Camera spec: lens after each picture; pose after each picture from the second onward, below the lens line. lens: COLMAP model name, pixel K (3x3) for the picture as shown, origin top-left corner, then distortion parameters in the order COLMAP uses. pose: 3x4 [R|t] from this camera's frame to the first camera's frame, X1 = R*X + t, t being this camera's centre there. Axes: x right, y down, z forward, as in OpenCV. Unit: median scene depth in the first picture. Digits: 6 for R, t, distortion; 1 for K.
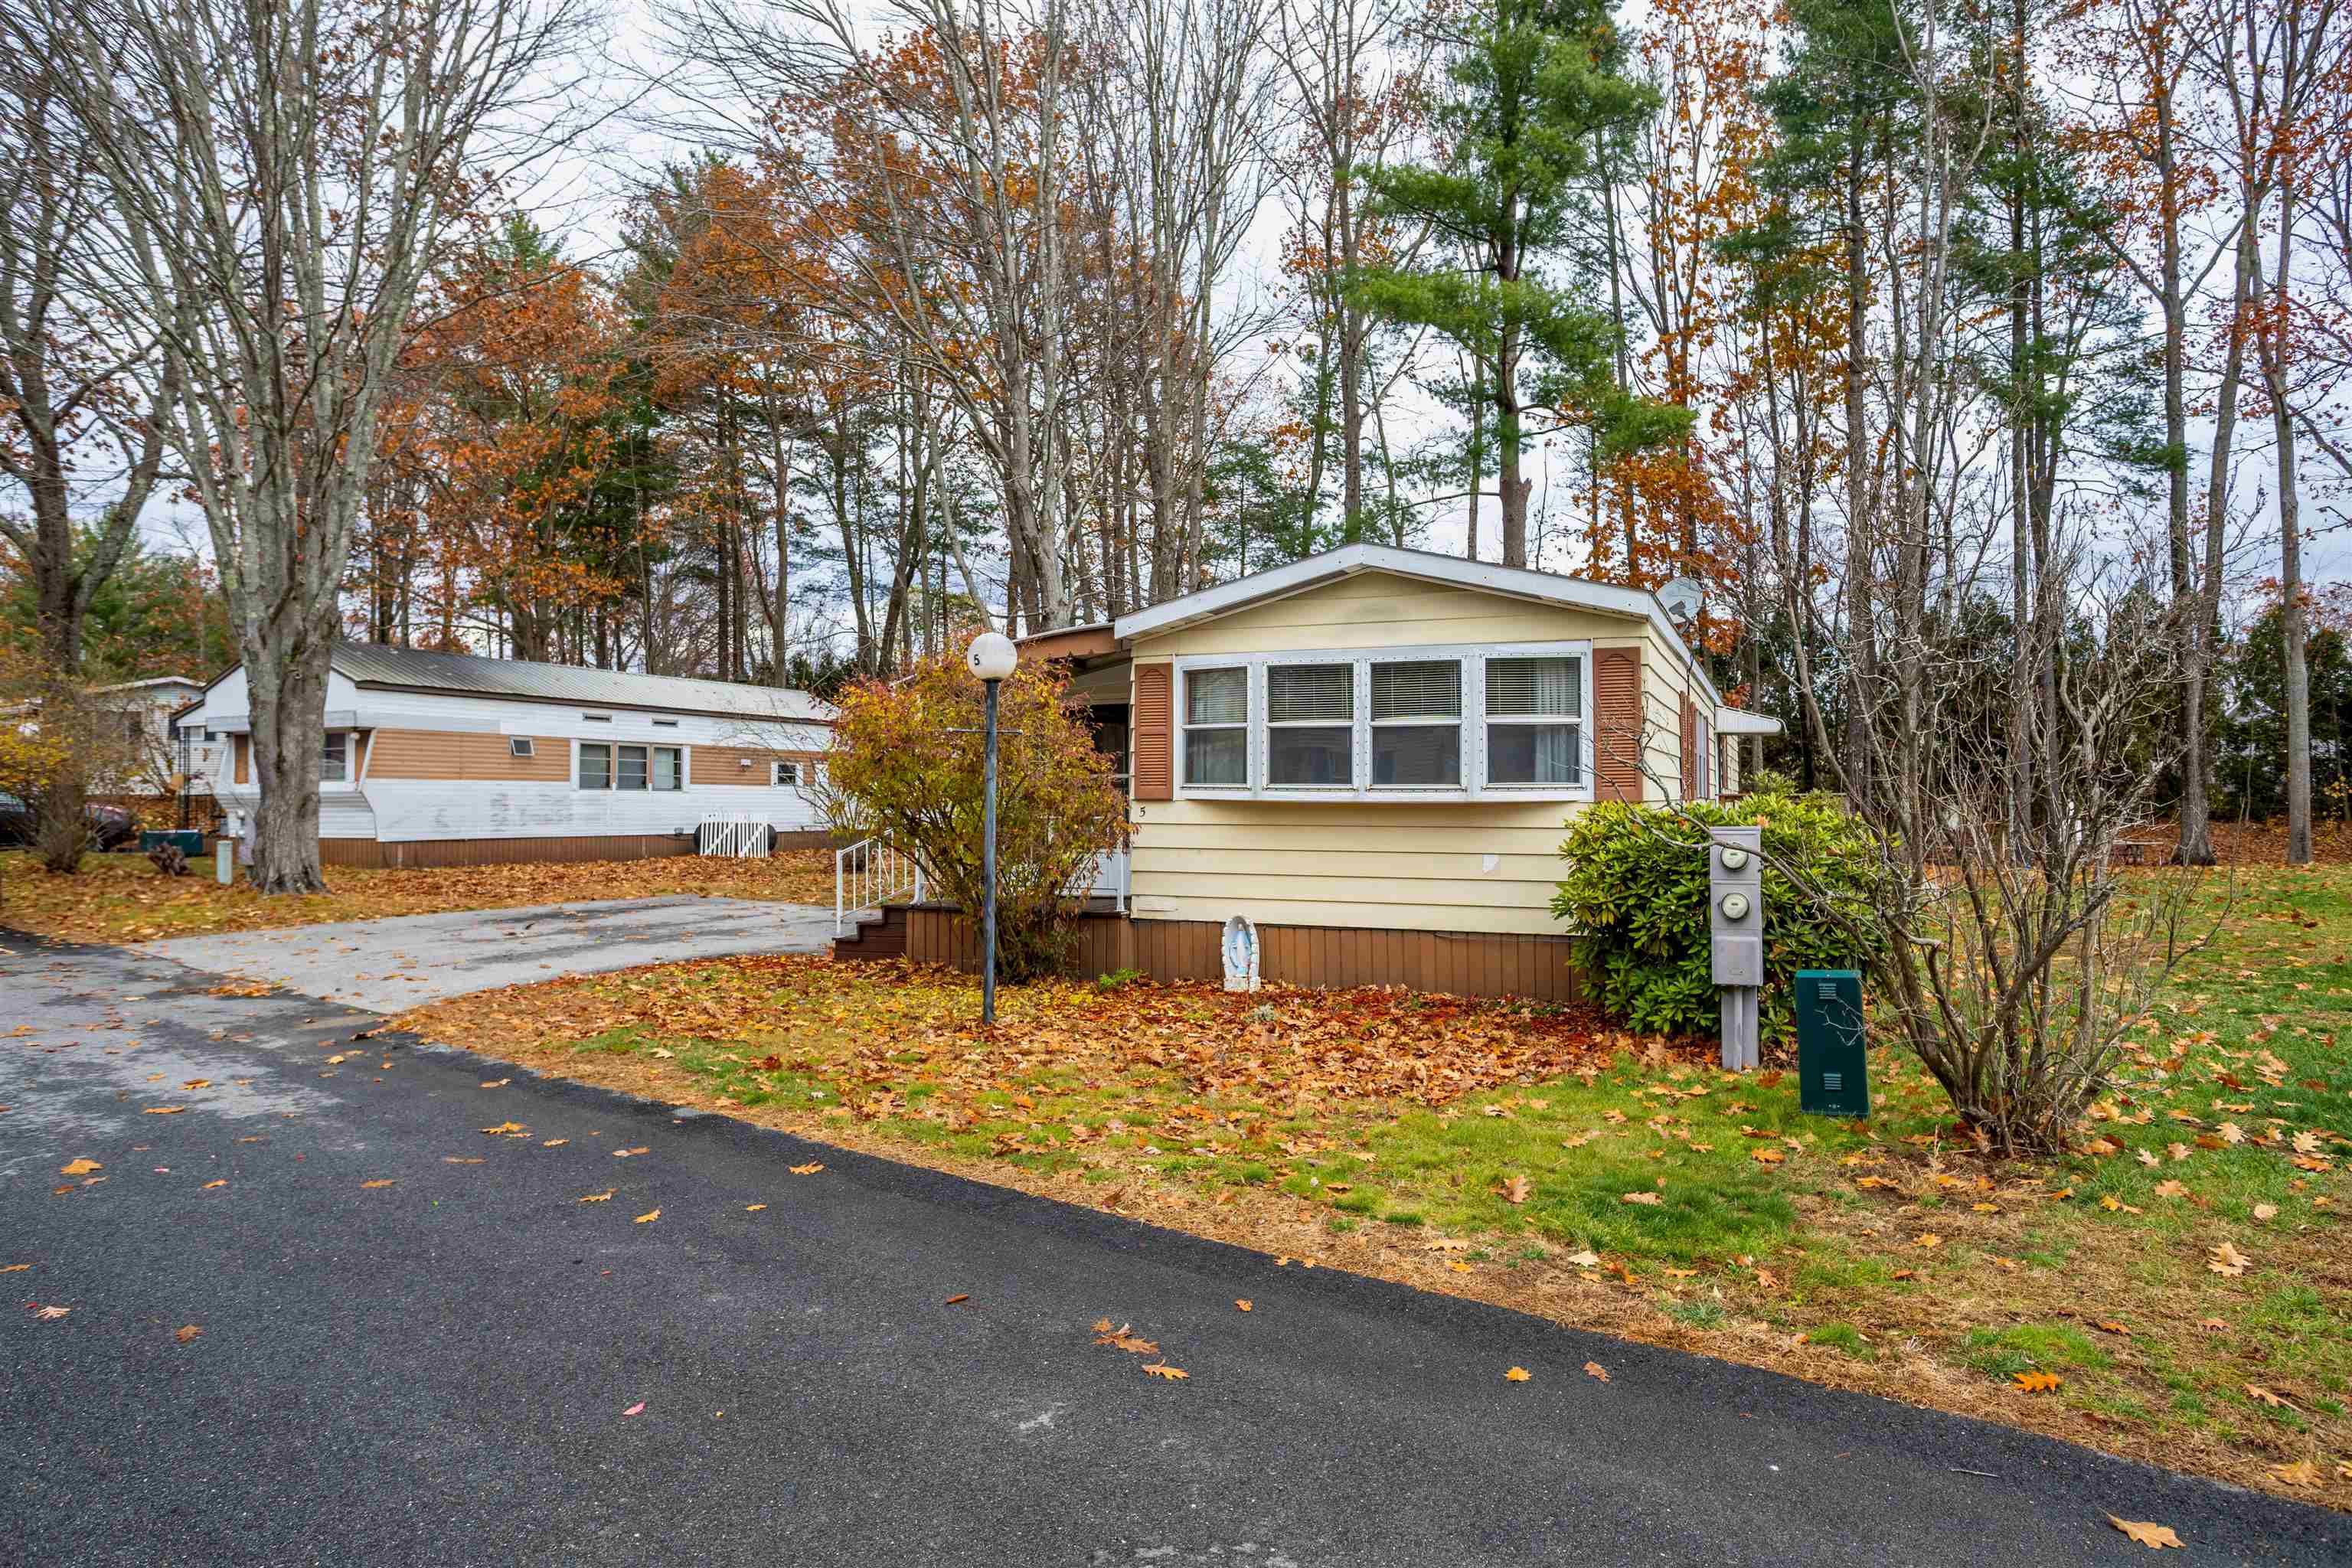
lens RADIAL K [[1438.0, 0, 1176.0], [0, 1438.0, 784.0], [0, 0, 1]] dist [-0.000898, -0.000681]
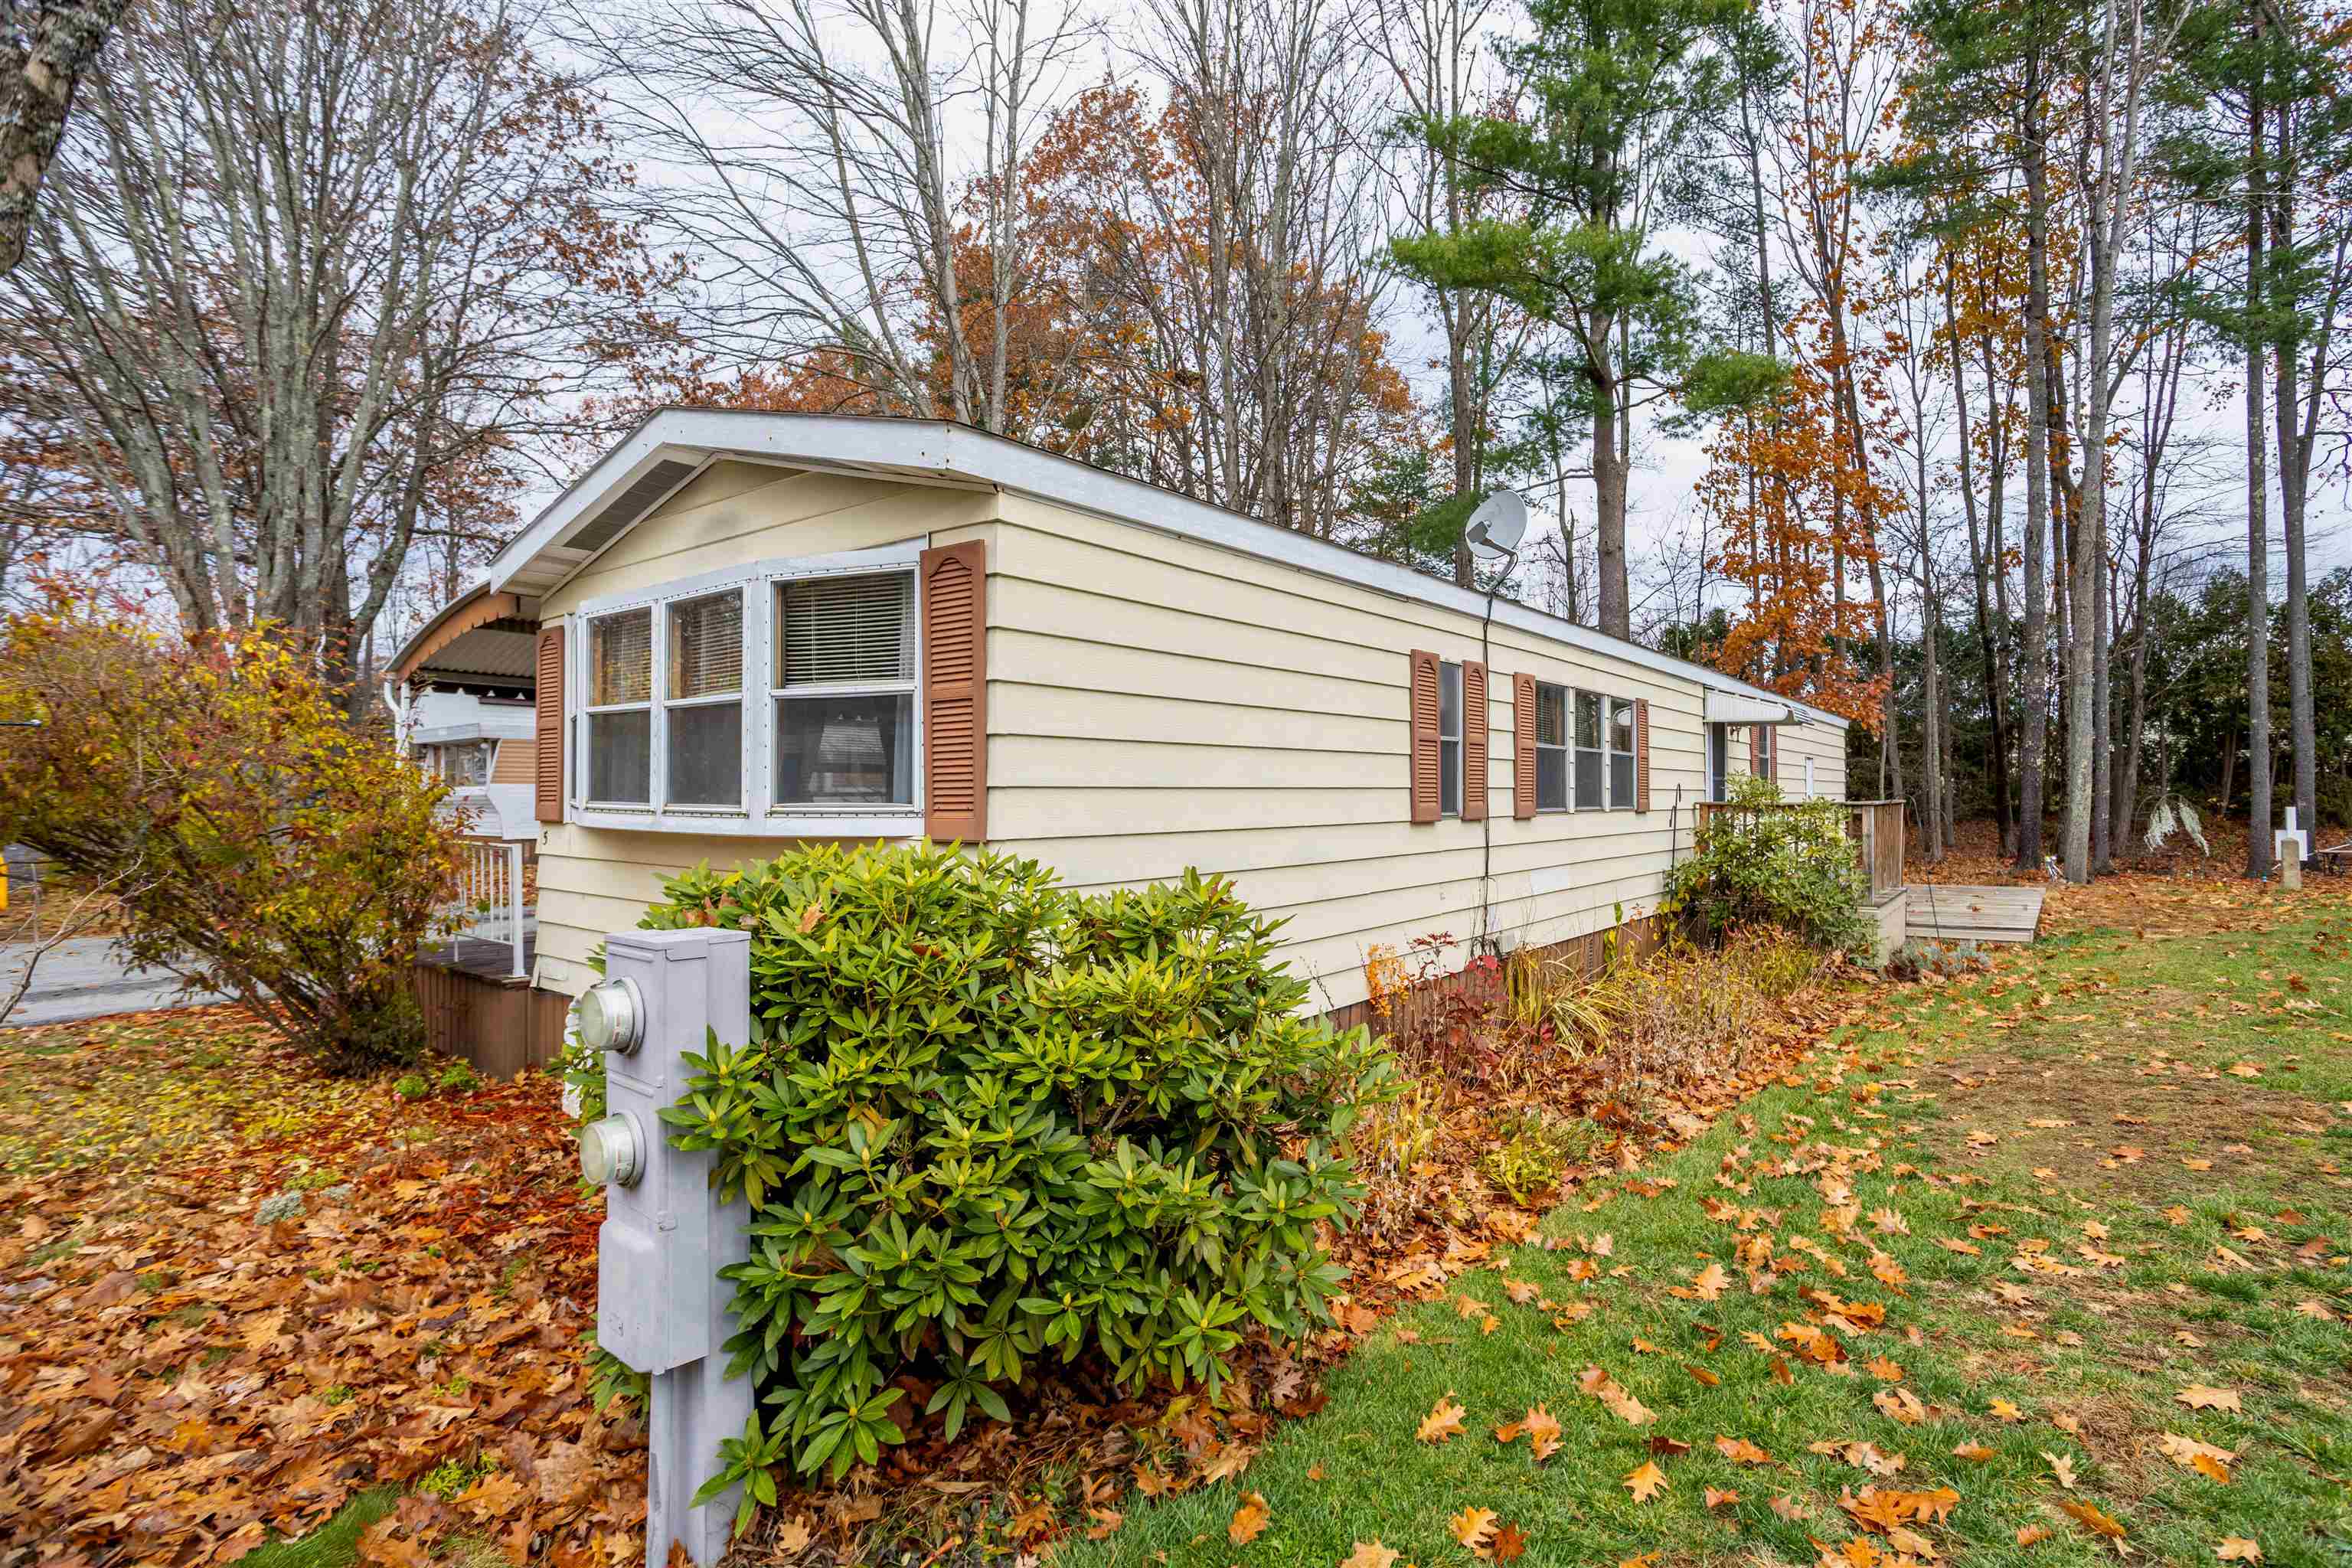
lens RADIAL K [[1197.7, 0, 1176.0], [0, 1197.7, 784.0], [0, 0, 1]] dist [-0.058573, 0.031067]
pose [[0.966433, -0.000834, -0.256916, 0.458313], [0.000890, 1.000000, 0.000100, -0.007764], [0.256916, -0.000325, 0.966434, 0.551594]]
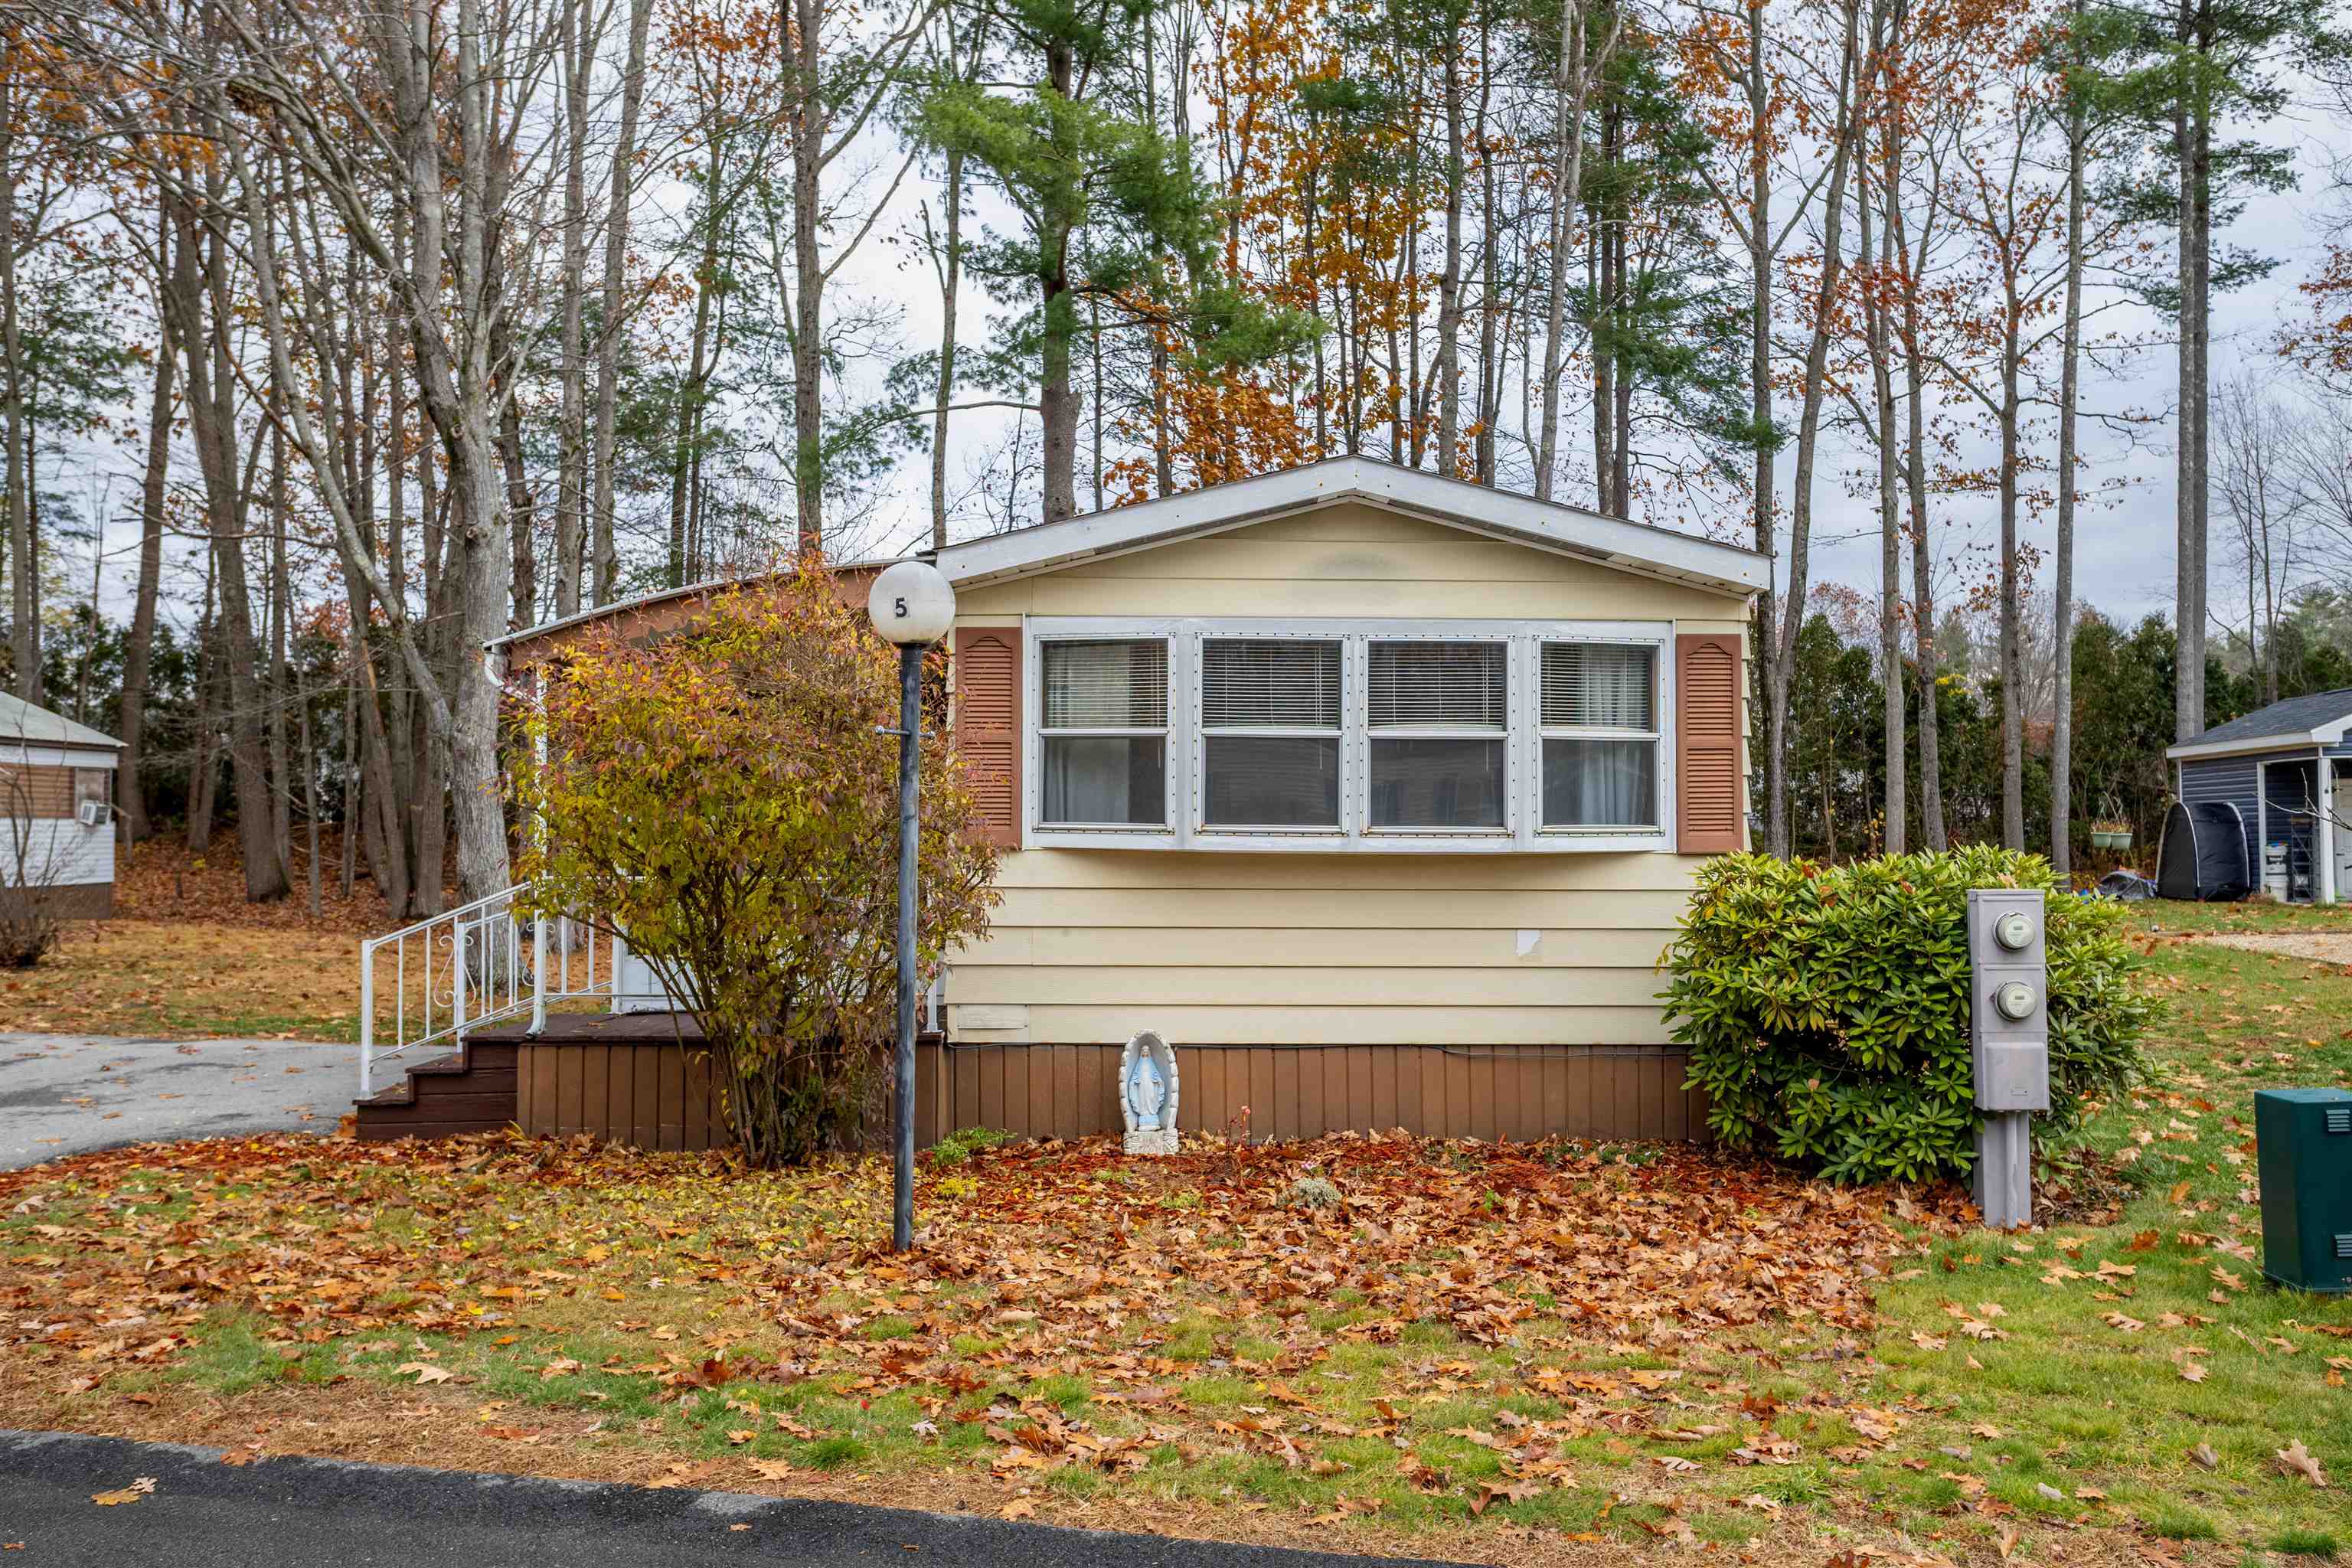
lens RADIAL K [[2026.6, 0, 1178.8], [0, 2026.6, 768.3], [0, 0, 1]] dist [0.004085, 0.054940]
pose [[0.908779, 0.015766, 0.416979, -0.319987], [-0.006272, 0.999689, -0.024131, -0.003080], [-0.417230, 0.019314, 0.908596, 0.187105]]
